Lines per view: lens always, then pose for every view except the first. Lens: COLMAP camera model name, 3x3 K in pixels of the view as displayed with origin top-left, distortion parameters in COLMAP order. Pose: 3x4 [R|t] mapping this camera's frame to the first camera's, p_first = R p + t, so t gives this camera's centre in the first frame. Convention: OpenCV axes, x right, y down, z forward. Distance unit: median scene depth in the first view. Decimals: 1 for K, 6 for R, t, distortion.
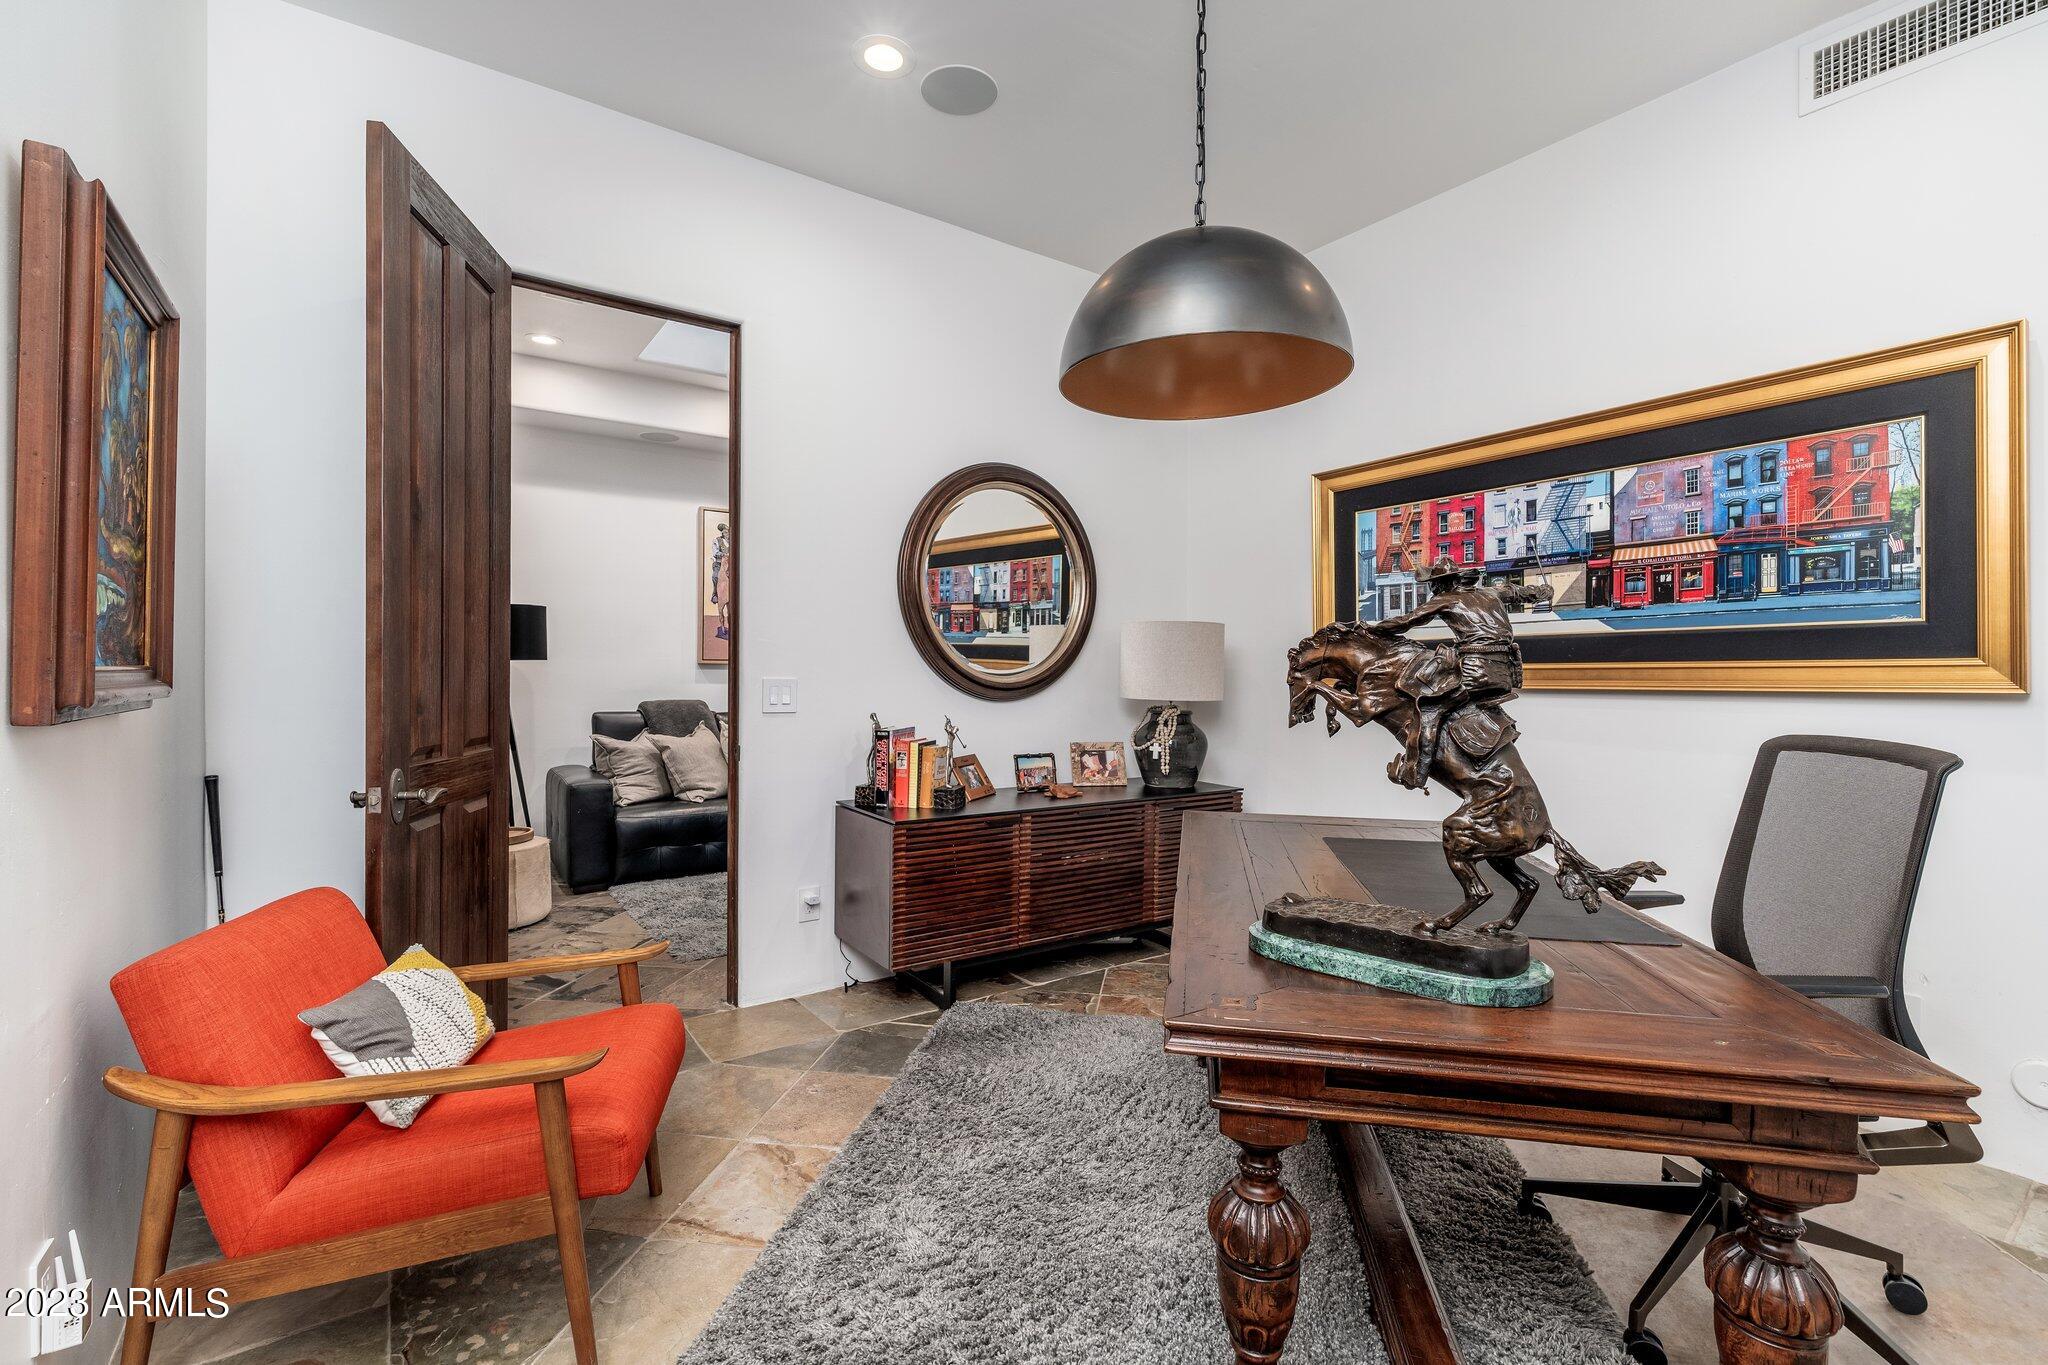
lens RADIAL K [[900.4, 0, 1023.3], [0, 900.4, 675.8], [0, 0, 1]] dist [-0.003407, 0.001332]
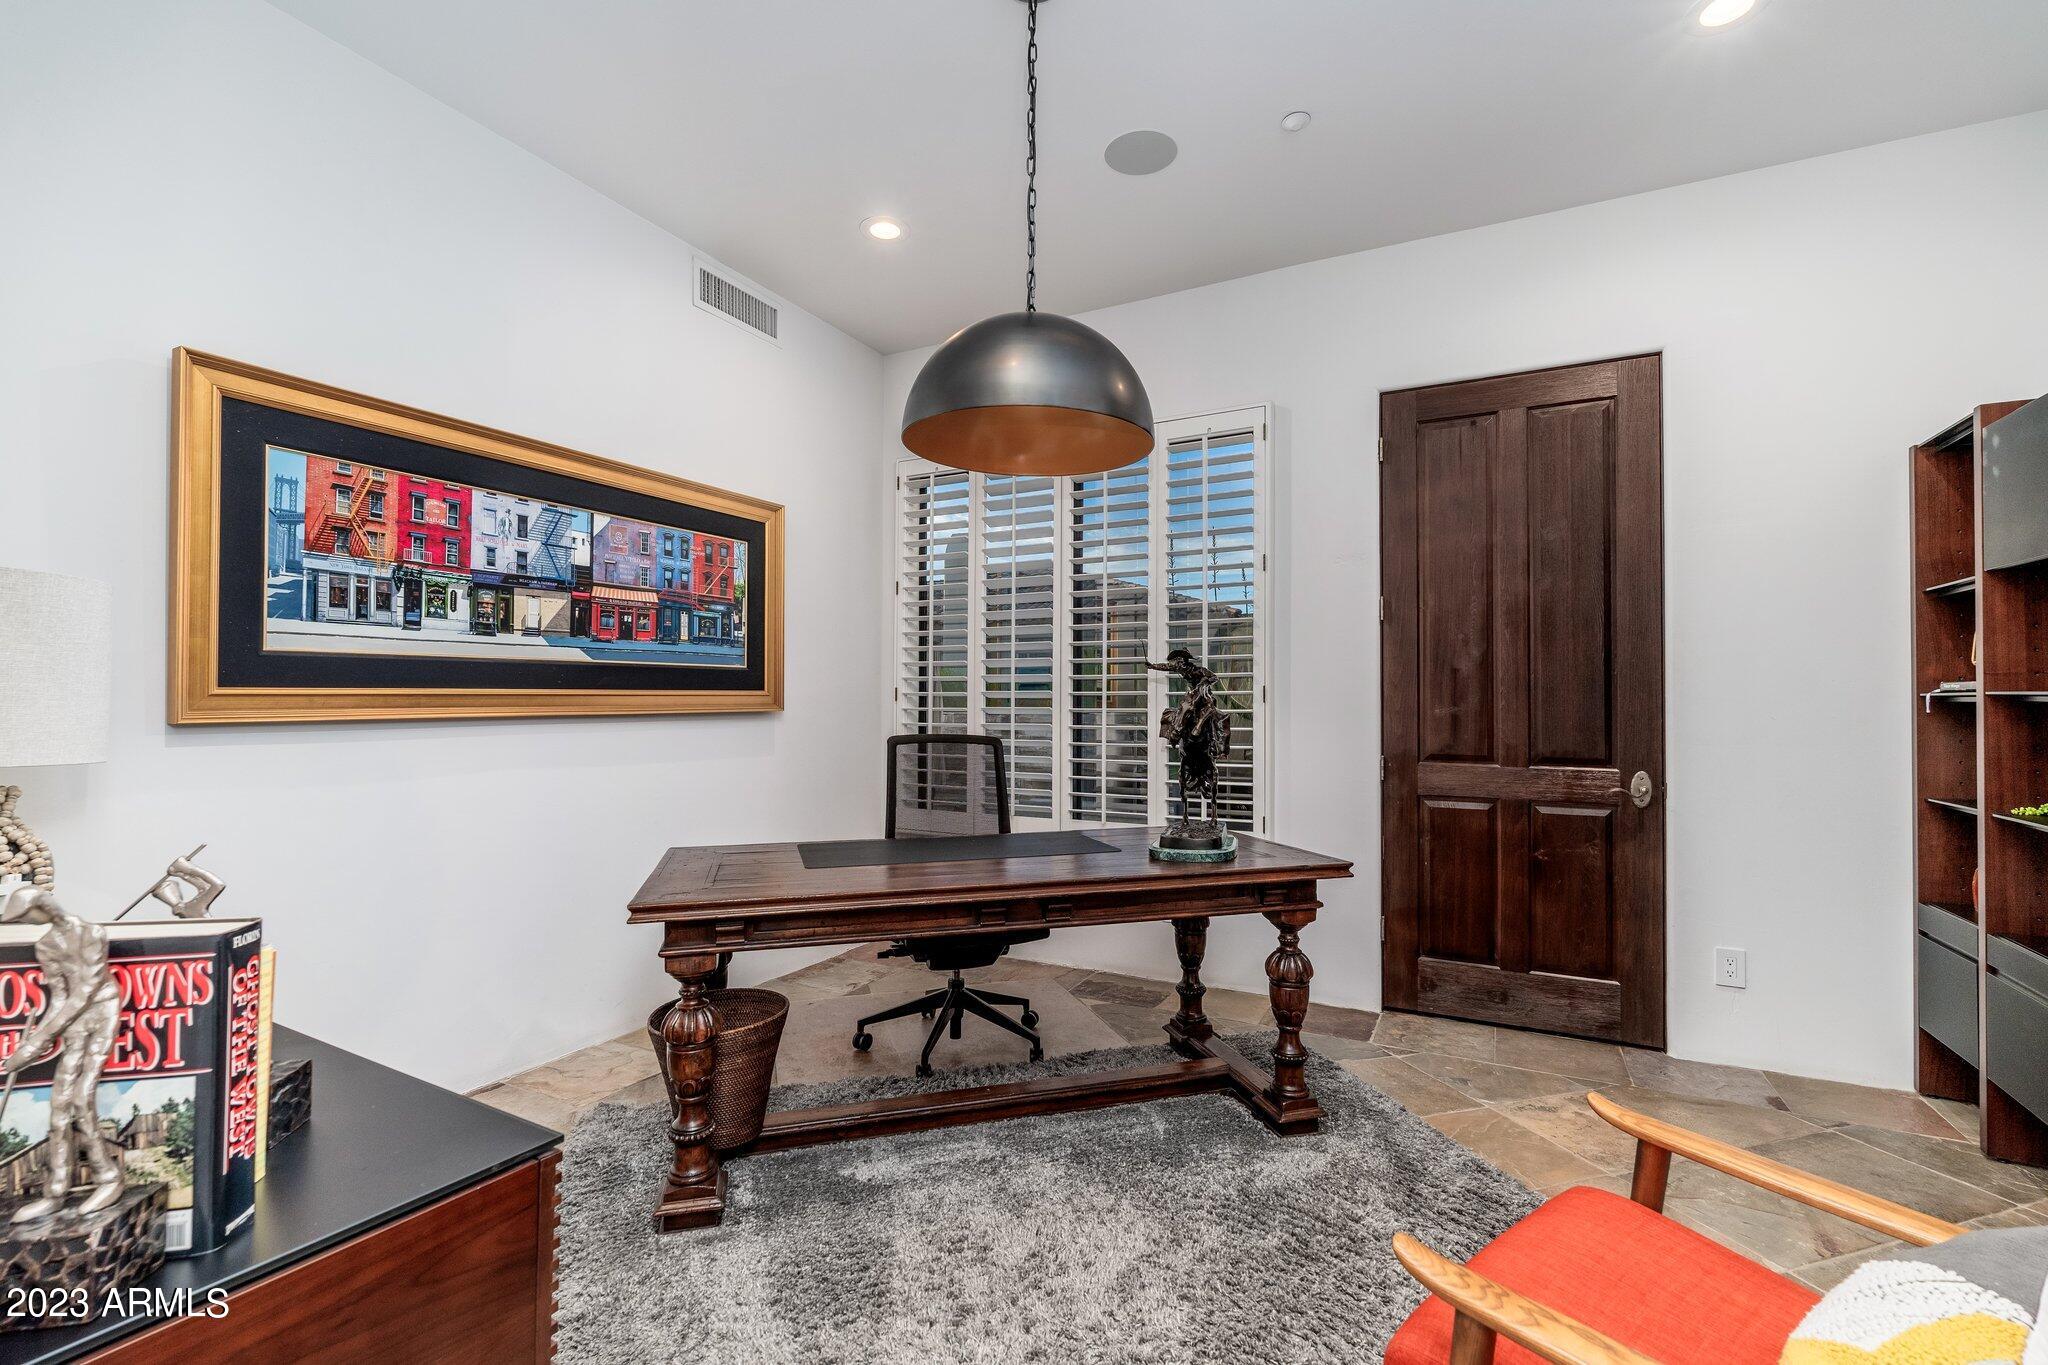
lens RADIAL K [[900.4, 0, 1022.7], [0, 900.4, 685.0], [0, 0, 1]] dist [-0.003407, 0.001332]
pose [[-0.453568, 0.011580, 0.891147, -0.527021], [-0.000094, 0.999915, -0.013042, -0.005946], [-0.891222, -0.005999, -0.453528, 0.994772]]
